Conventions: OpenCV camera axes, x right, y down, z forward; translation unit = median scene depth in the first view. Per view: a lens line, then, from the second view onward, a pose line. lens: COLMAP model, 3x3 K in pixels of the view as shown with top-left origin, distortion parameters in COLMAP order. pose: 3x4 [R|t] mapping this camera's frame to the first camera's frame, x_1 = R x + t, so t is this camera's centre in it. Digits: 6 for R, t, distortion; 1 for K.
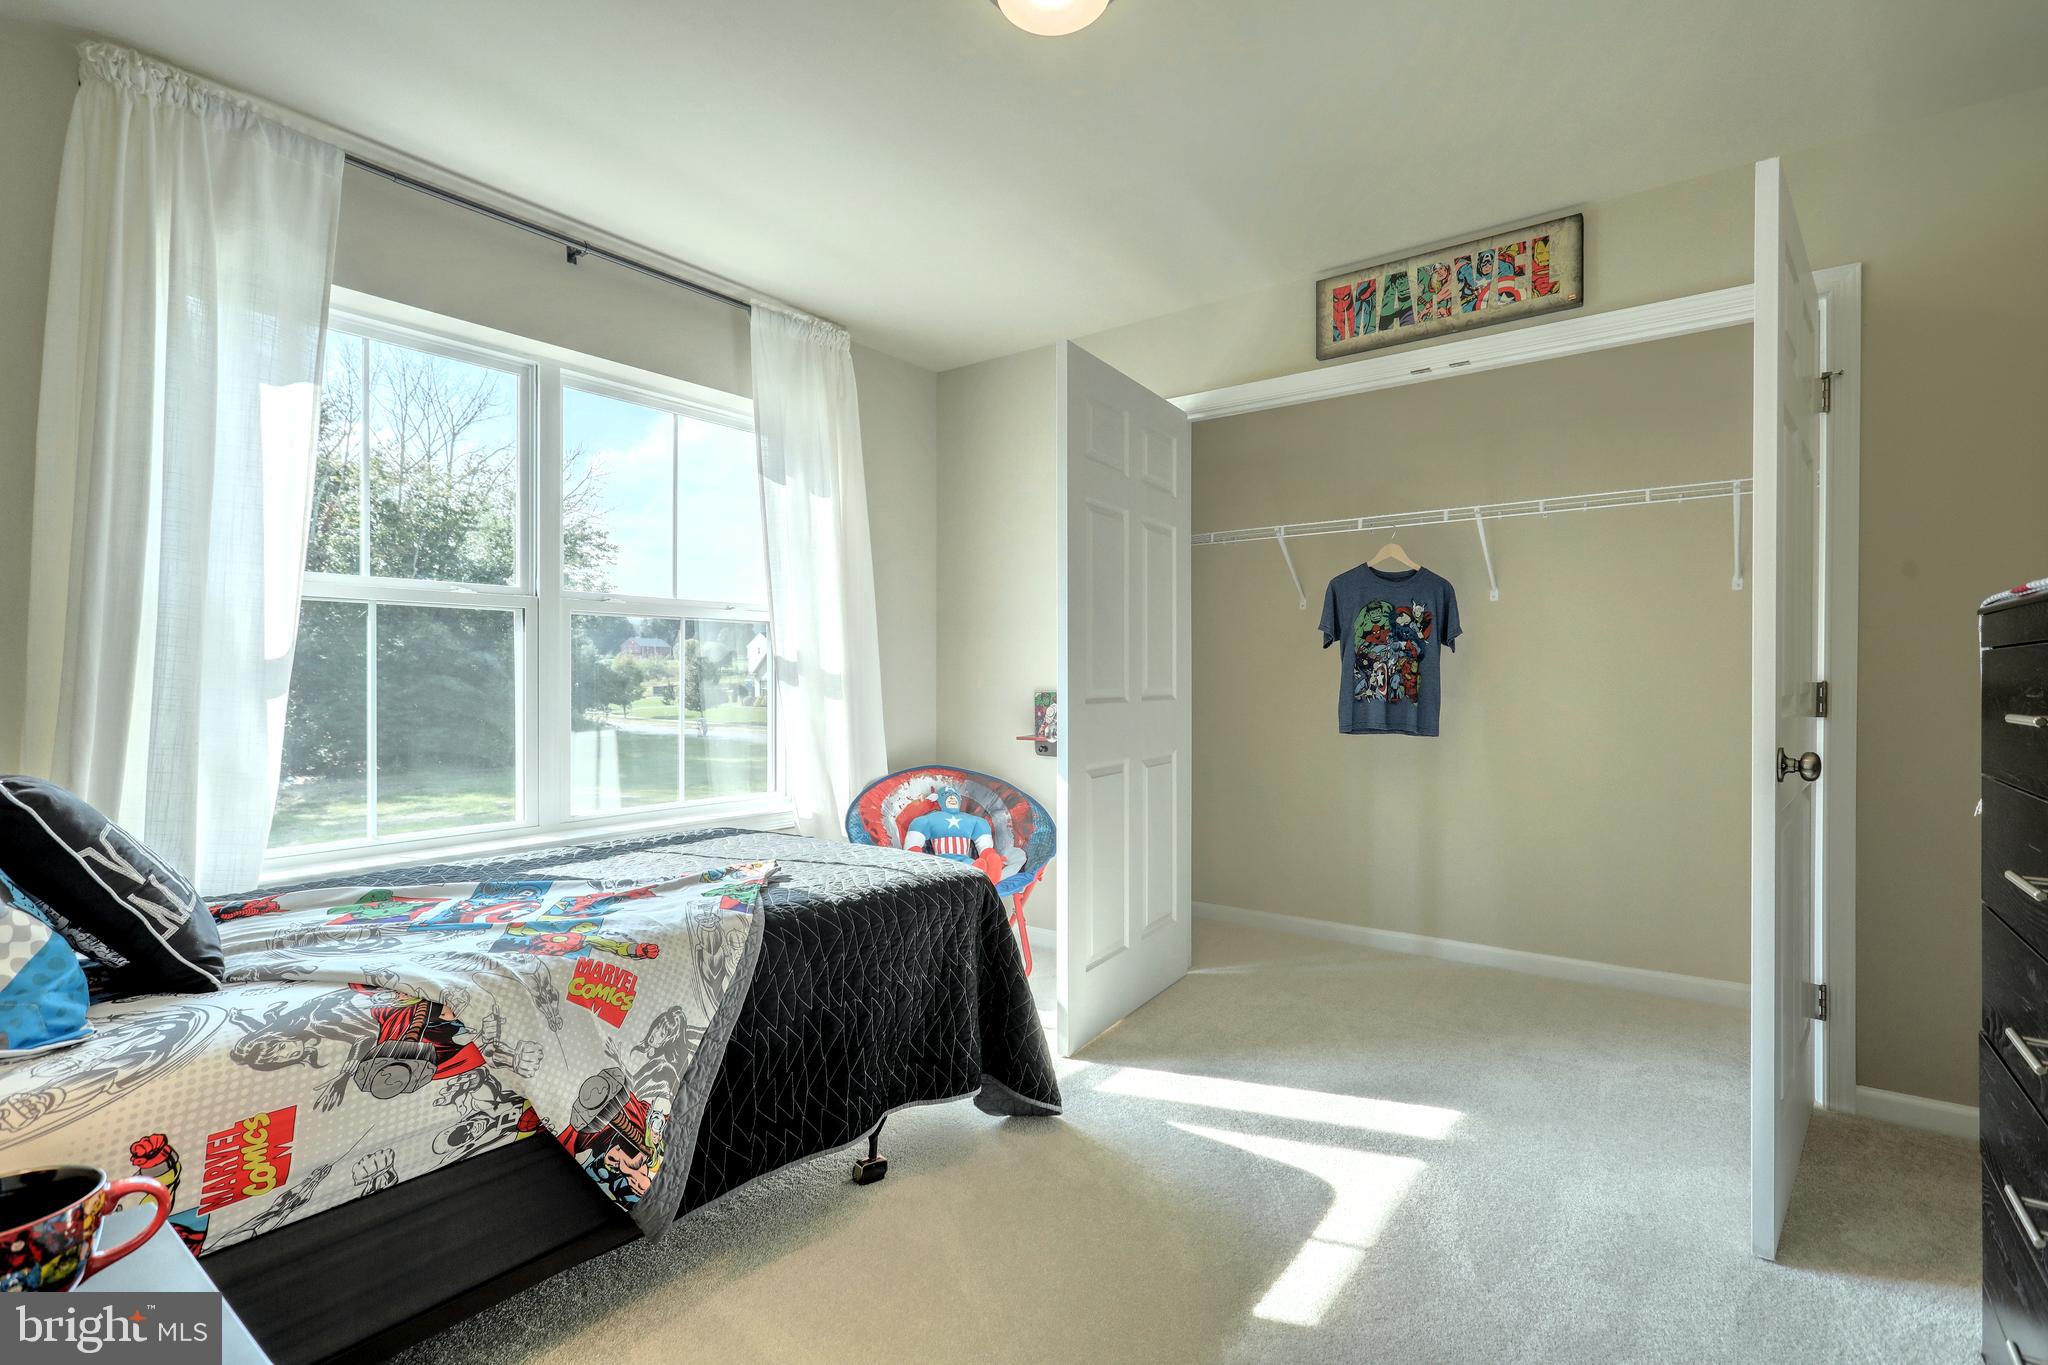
lens RADIAL K [[970.2, 0, 1013.5], [0, 970.2, 687.6], [0, 0, 1]] dist [0.004437, 0.002284]
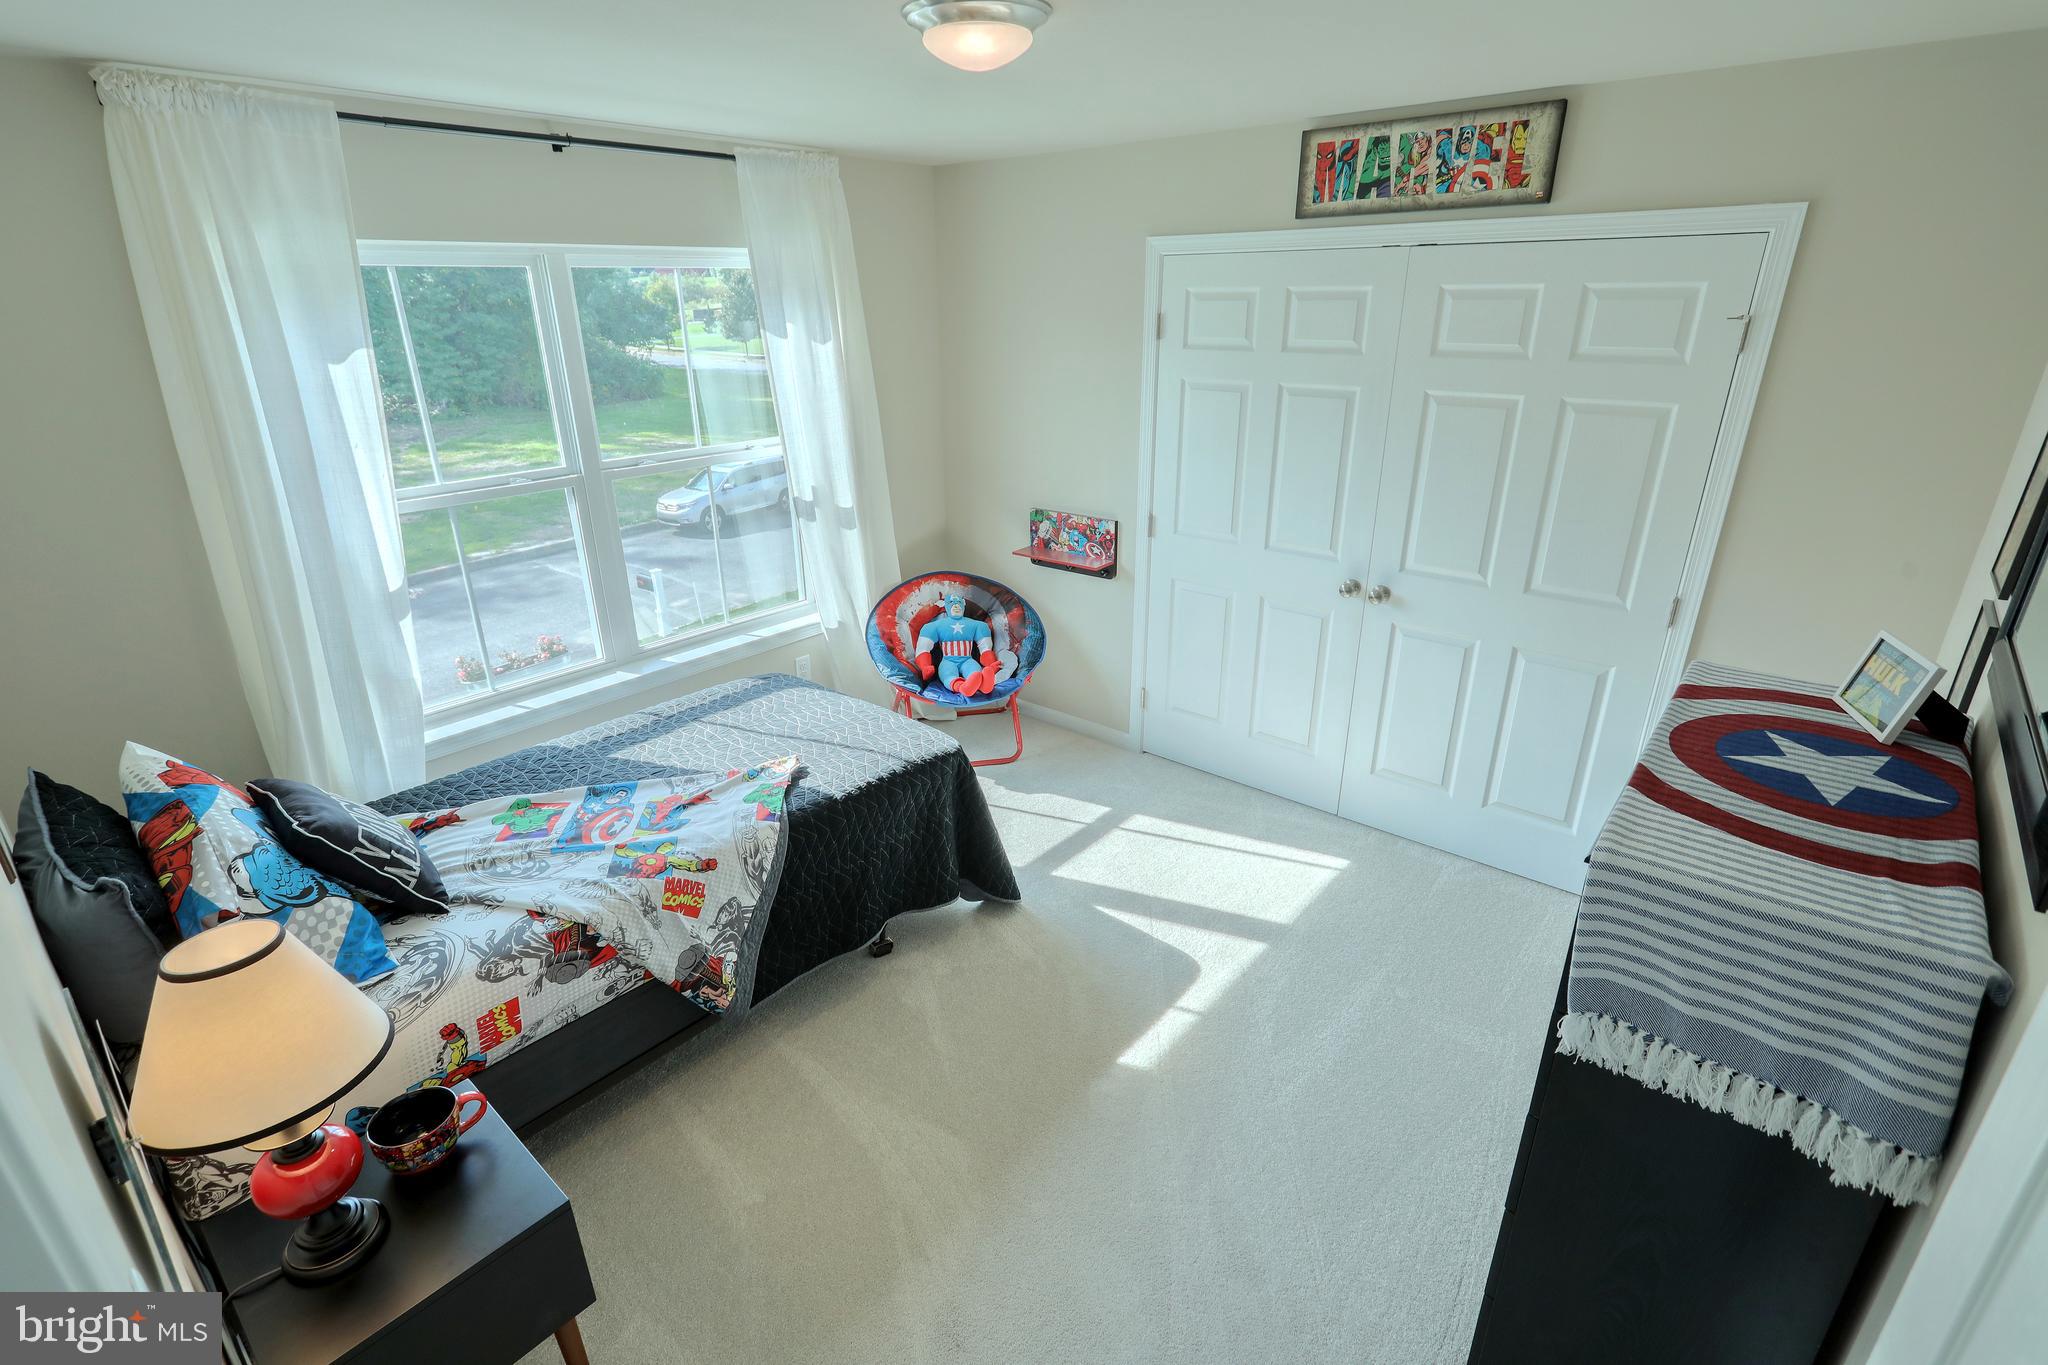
lens RADIAL K [[970.2, 0, 1013.5], [0, 970.2, 687.6], [0, 0, 1]] dist [0.004437, 0.002284]
pose [[0.998279, 0.012166, -0.057373, 0.147424], [0.010046, 0.928316, 0.371656, -0.459834], [0.057782, -0.371593, 0.926596, -0.216746]]
